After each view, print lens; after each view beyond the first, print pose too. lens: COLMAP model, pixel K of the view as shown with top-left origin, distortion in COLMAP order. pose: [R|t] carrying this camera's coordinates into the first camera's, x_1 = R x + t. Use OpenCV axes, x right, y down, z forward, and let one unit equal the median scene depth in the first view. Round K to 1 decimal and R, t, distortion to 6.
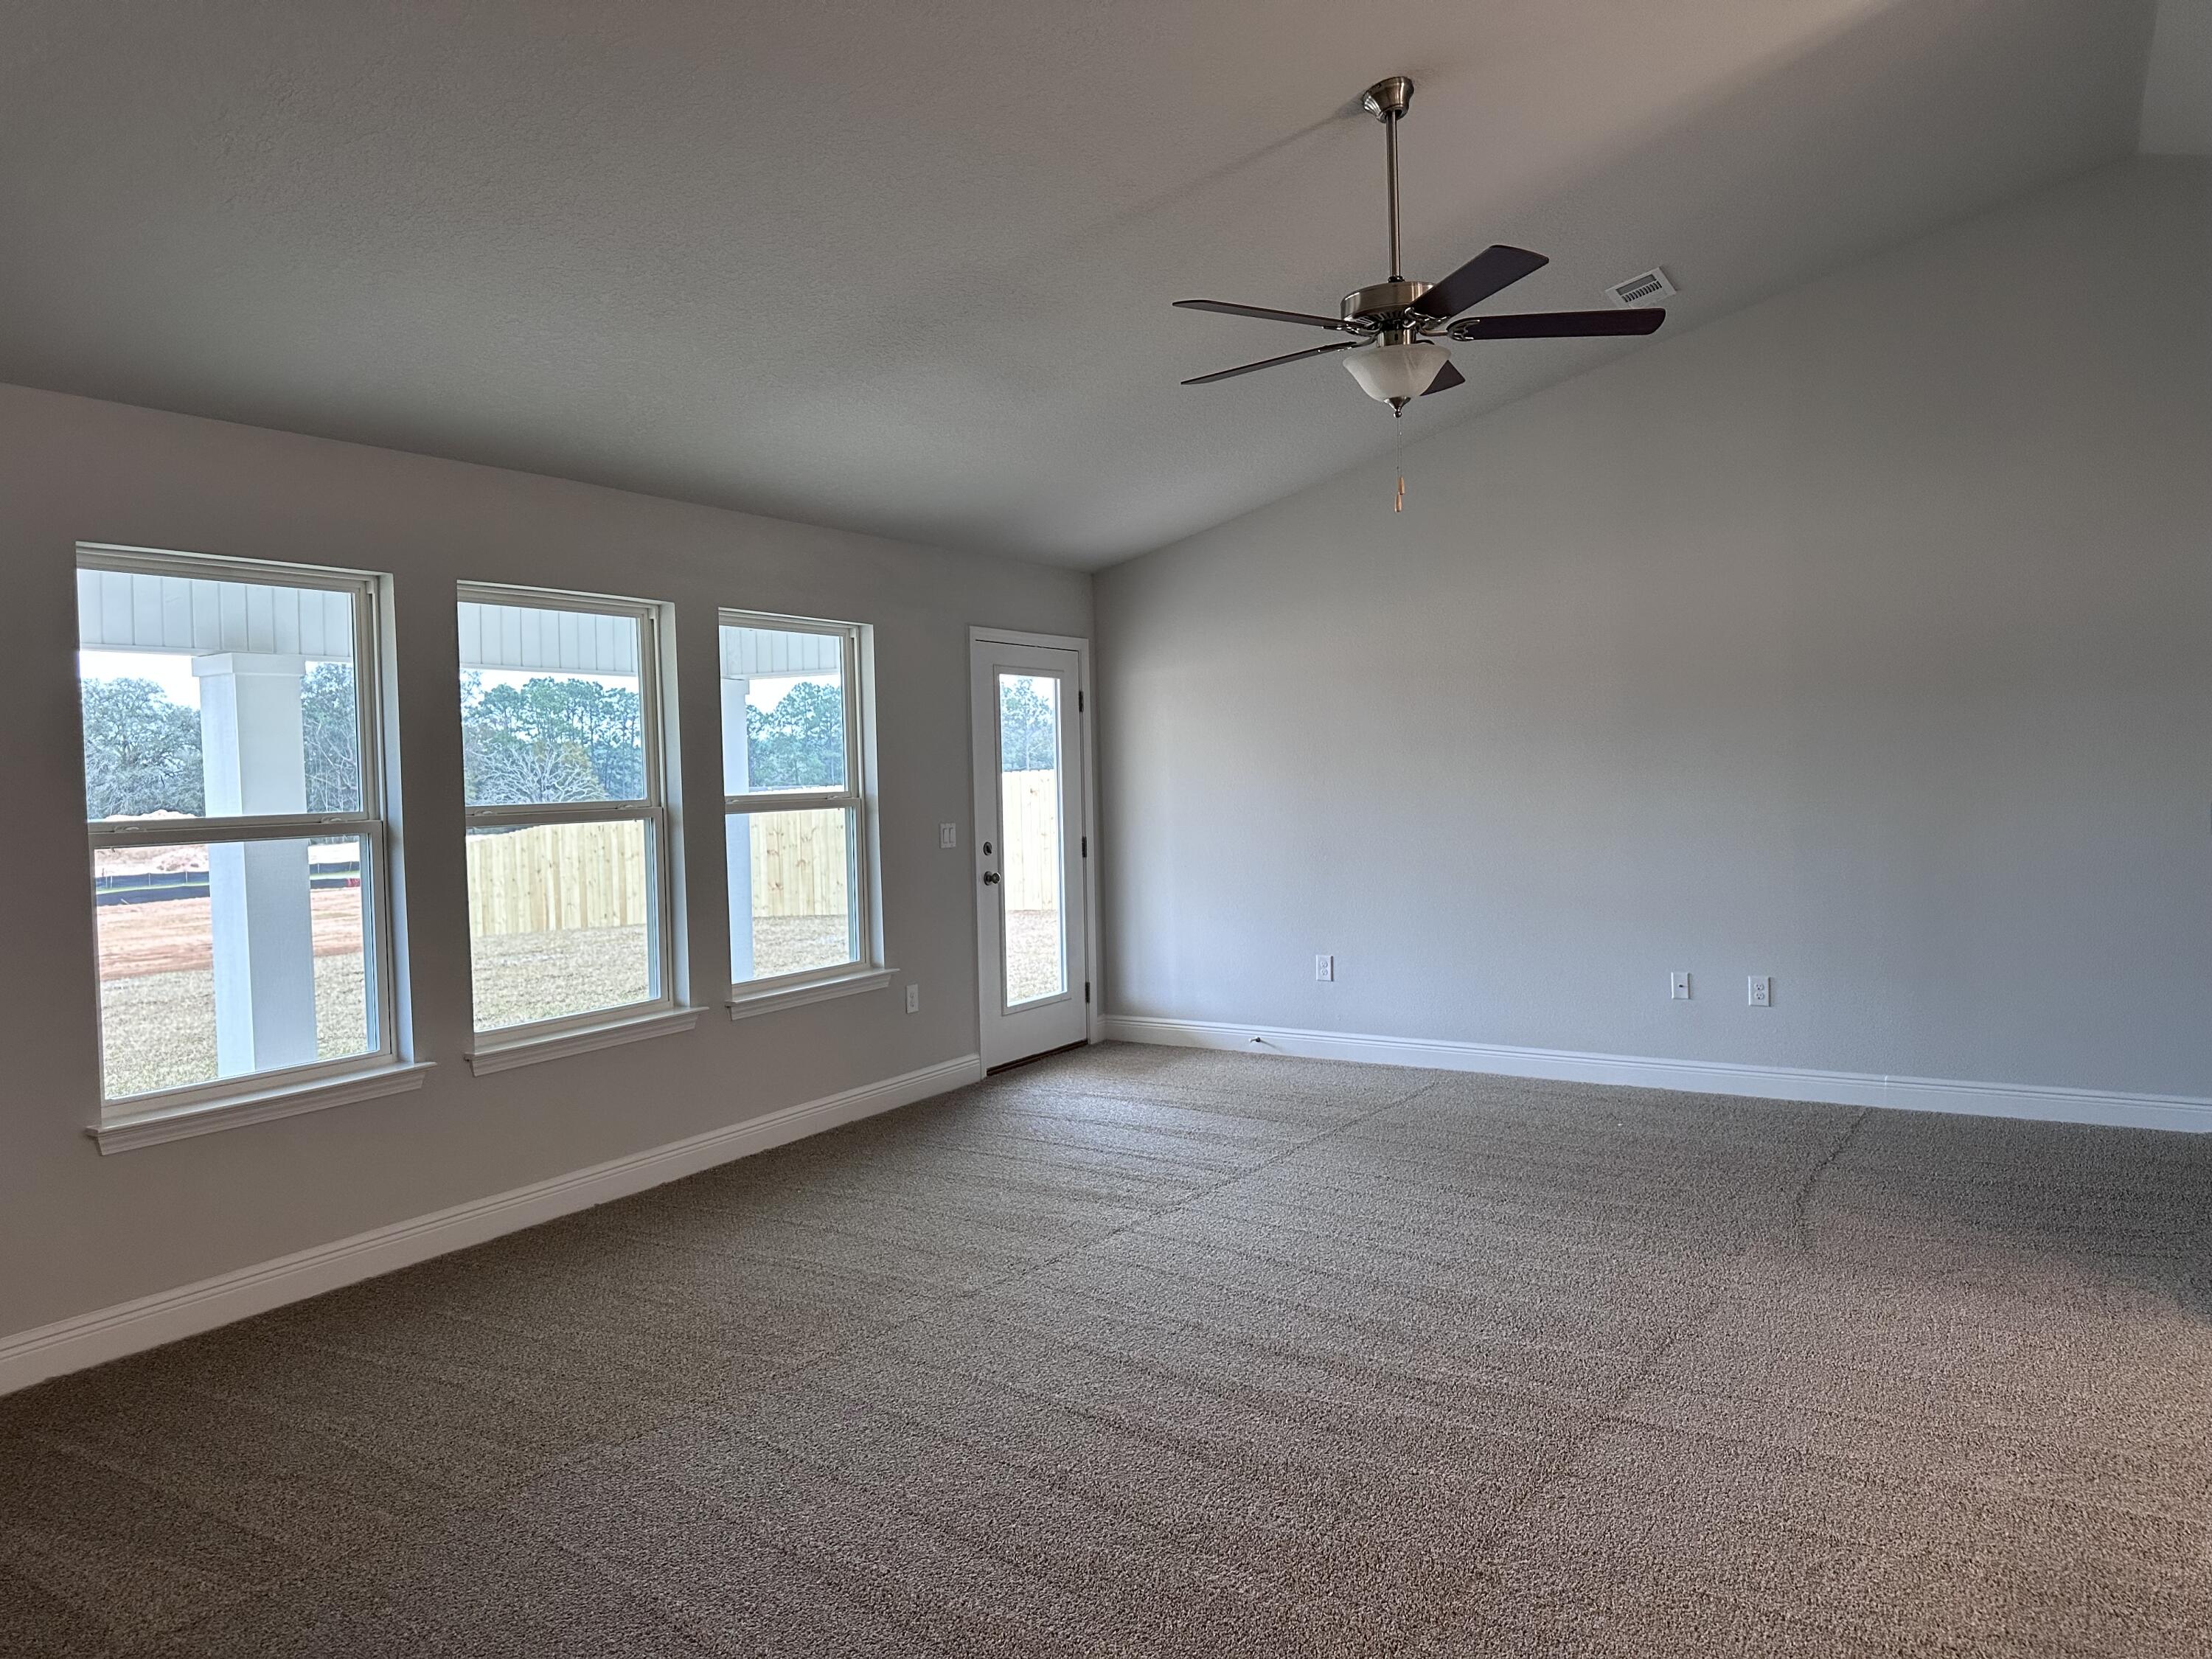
lens RADIAL K [[1554.0, 0, 1106.0], [0, 1554.0, 829.5], [0, 0, 1]] dist [0.026810, 0.000486]
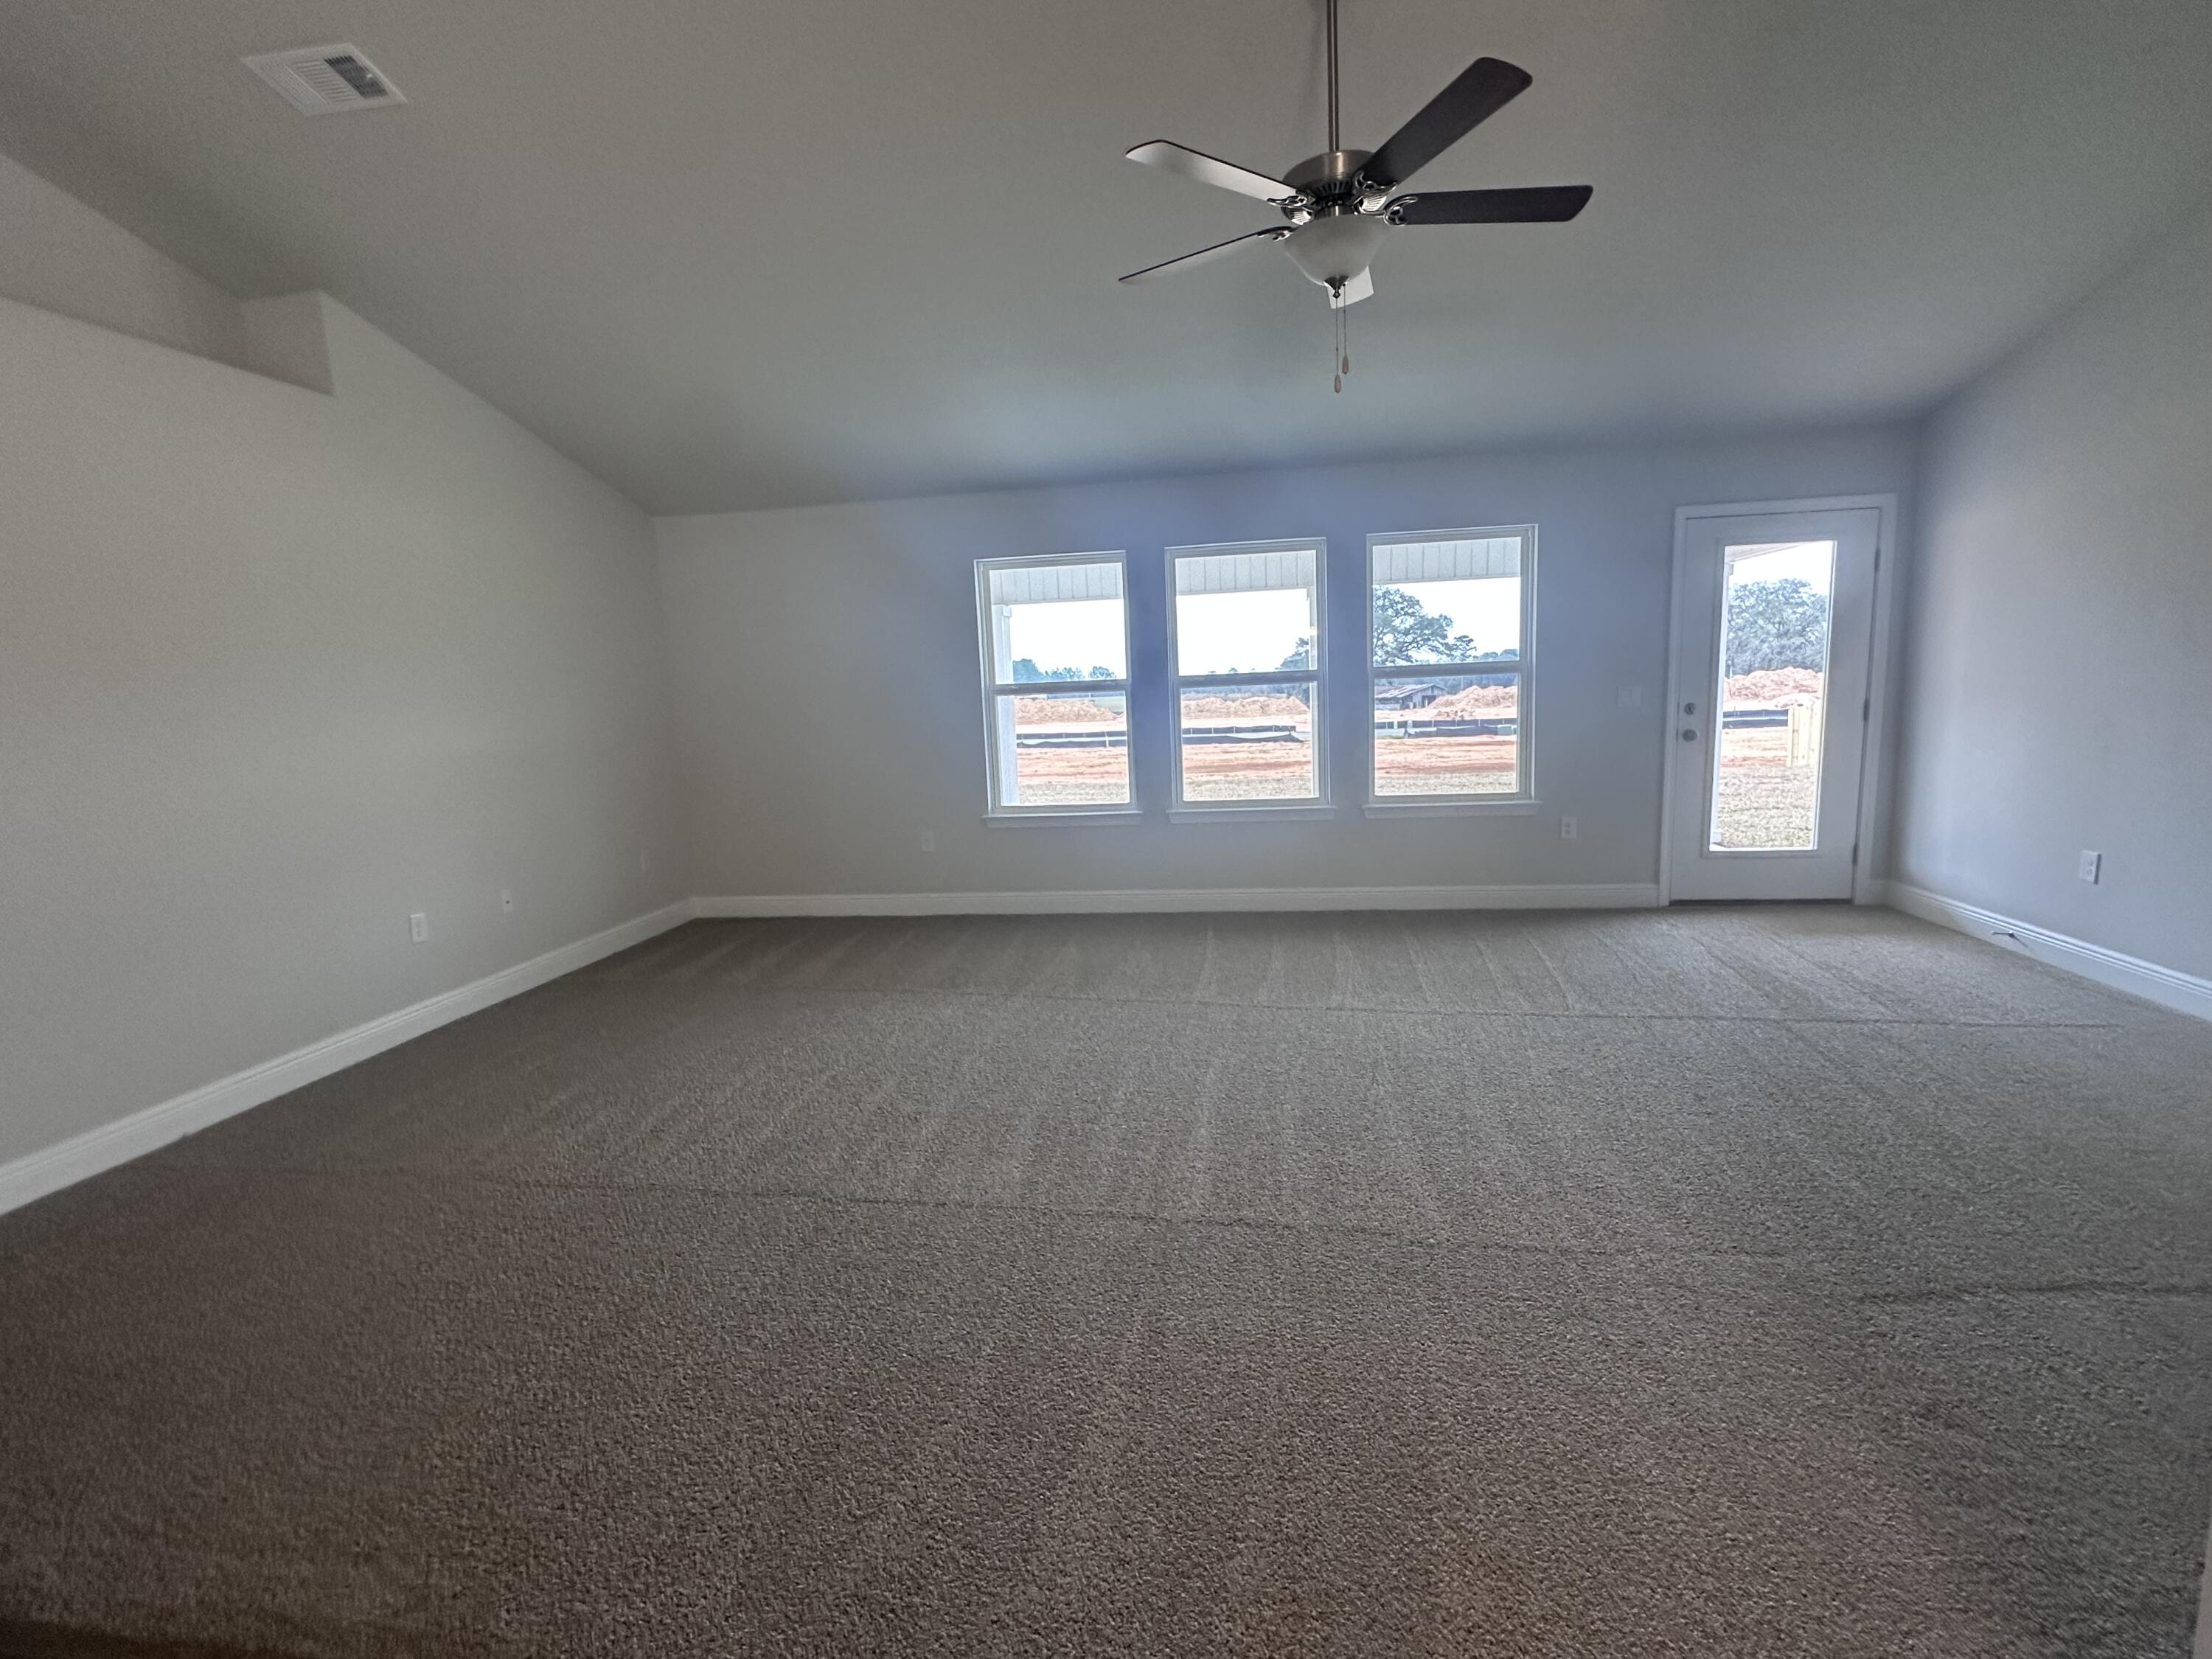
lens RADIAL K [[999.8, 0, 1106.0], [0, 999.8, 829.5], [0, 0, 1]] dist [-0.000951, 0.000681]
pose [[0.413171, 0.139683, -0.899877, 0.403016], [-0.004856, 0.988490, 0.151208, -0.008406], [0.910640, -0.058105, 0.409094, 0.309324]]
